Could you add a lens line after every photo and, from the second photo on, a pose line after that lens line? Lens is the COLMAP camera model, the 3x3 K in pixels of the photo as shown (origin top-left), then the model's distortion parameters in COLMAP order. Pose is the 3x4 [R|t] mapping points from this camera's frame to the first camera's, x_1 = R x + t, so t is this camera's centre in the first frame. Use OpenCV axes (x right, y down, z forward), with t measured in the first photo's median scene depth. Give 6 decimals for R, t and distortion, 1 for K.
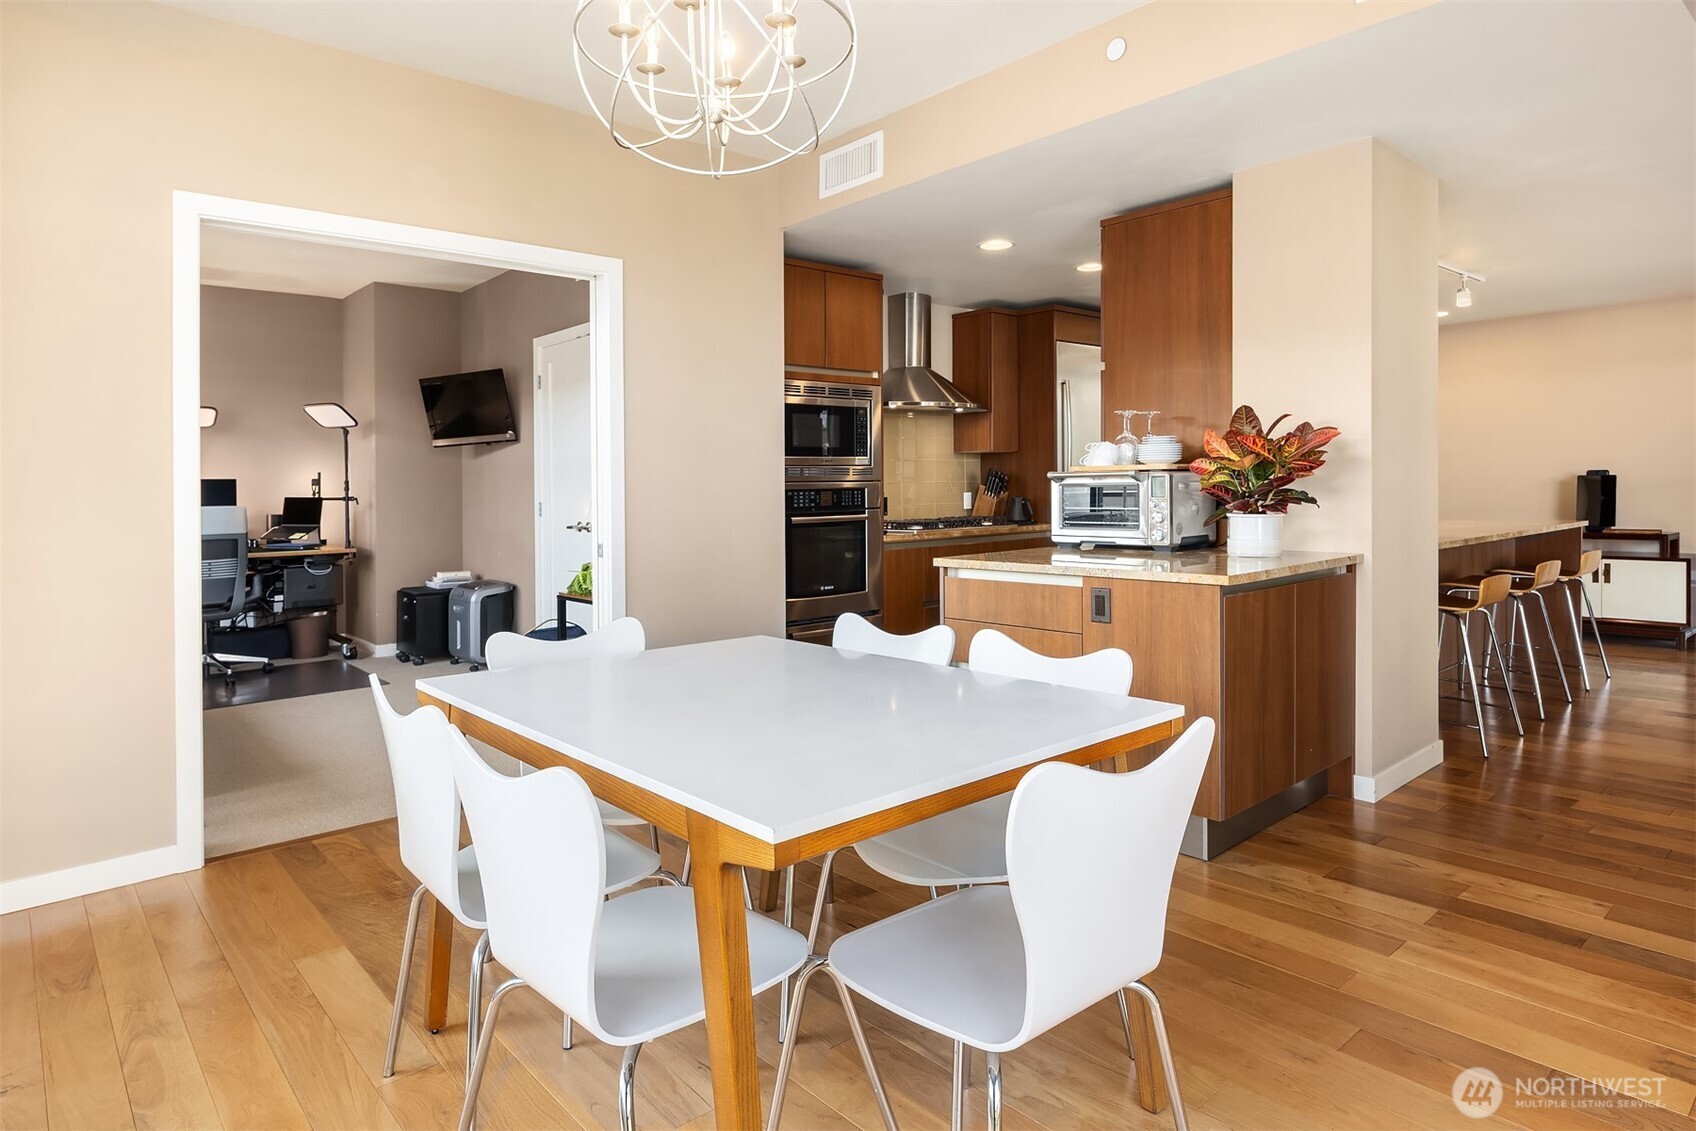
lens RADIAL K [[971.7, 0, 846.1], [0, 971.7, 486.7], [0, 0, 1]] dist [0.000799, 0.000111]
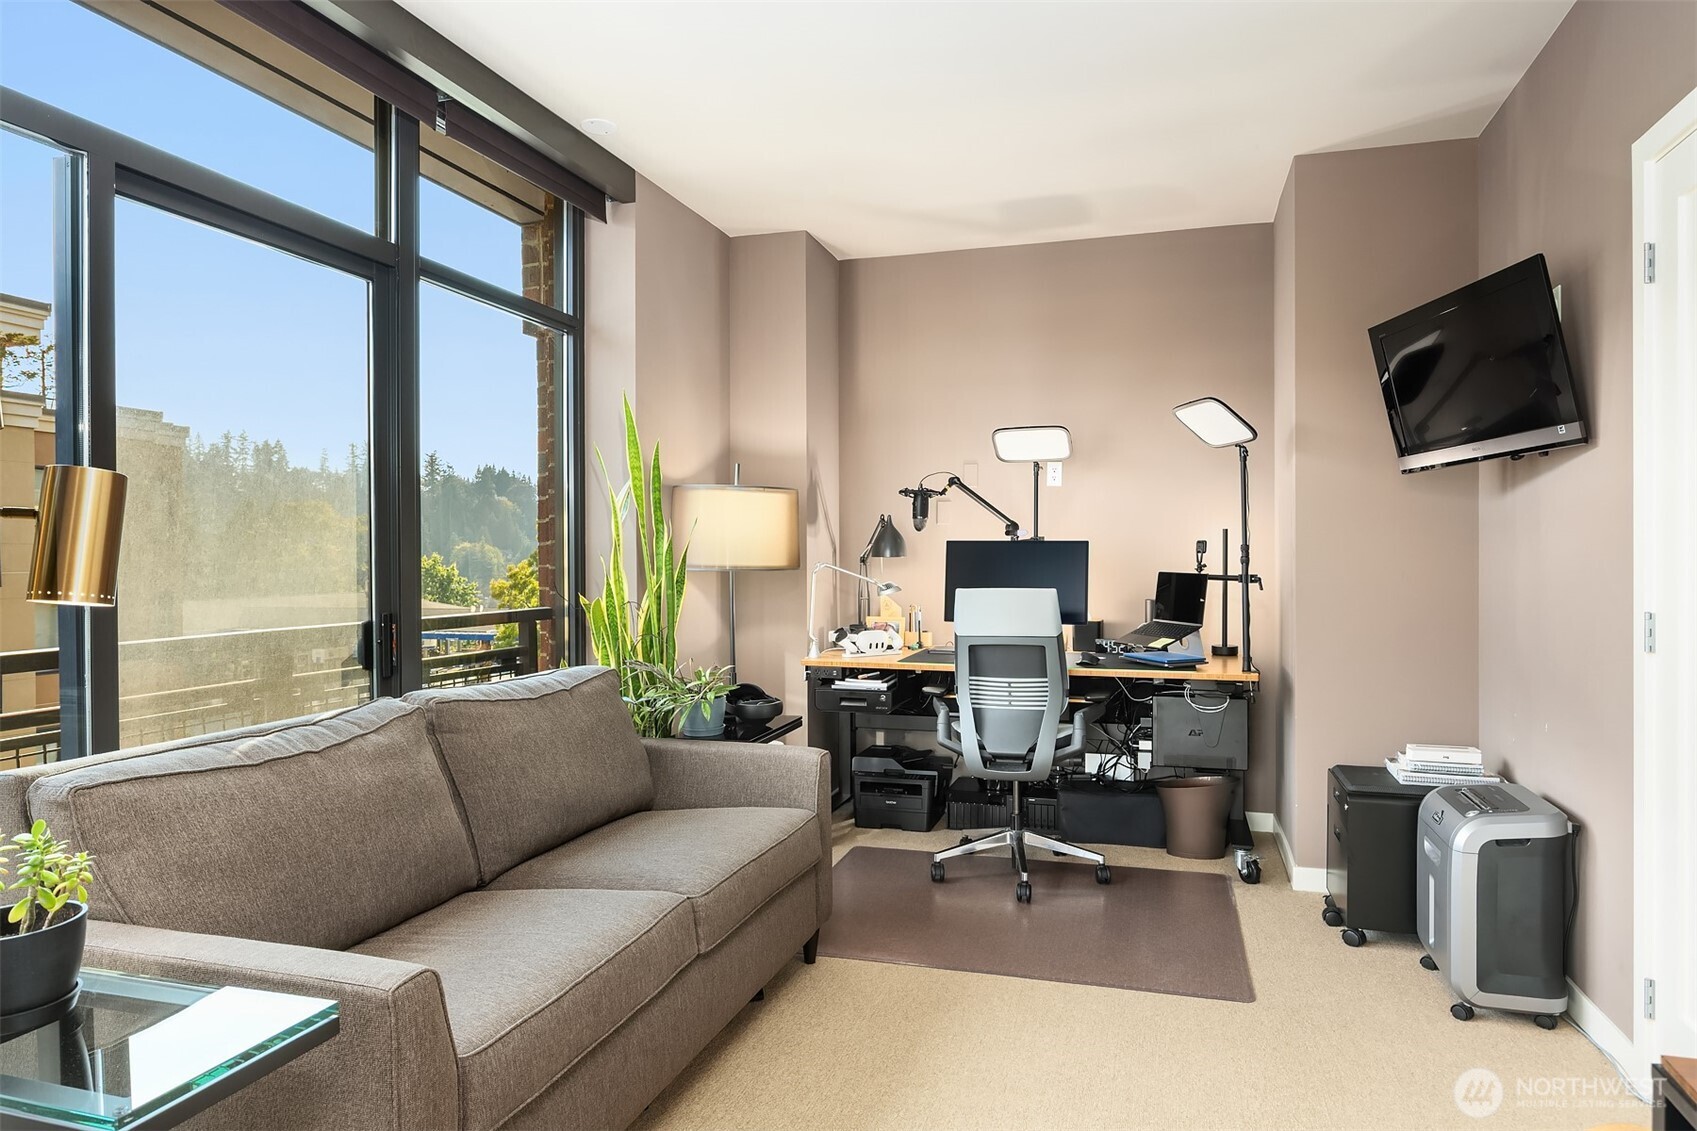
lens RADIAL K [[1078.8, 0, 850.8], [0, 1078.8, 547.4], [0, 0, 1]] dist [-0.001362, 0.000659]
pose [[0.528922, 0.007560, -0.848637, -0.129326], [-0.003779, 0.999971, 0.006552, -0.007665], [0.848662, -0.000258, 0.528936, 0.510533]]
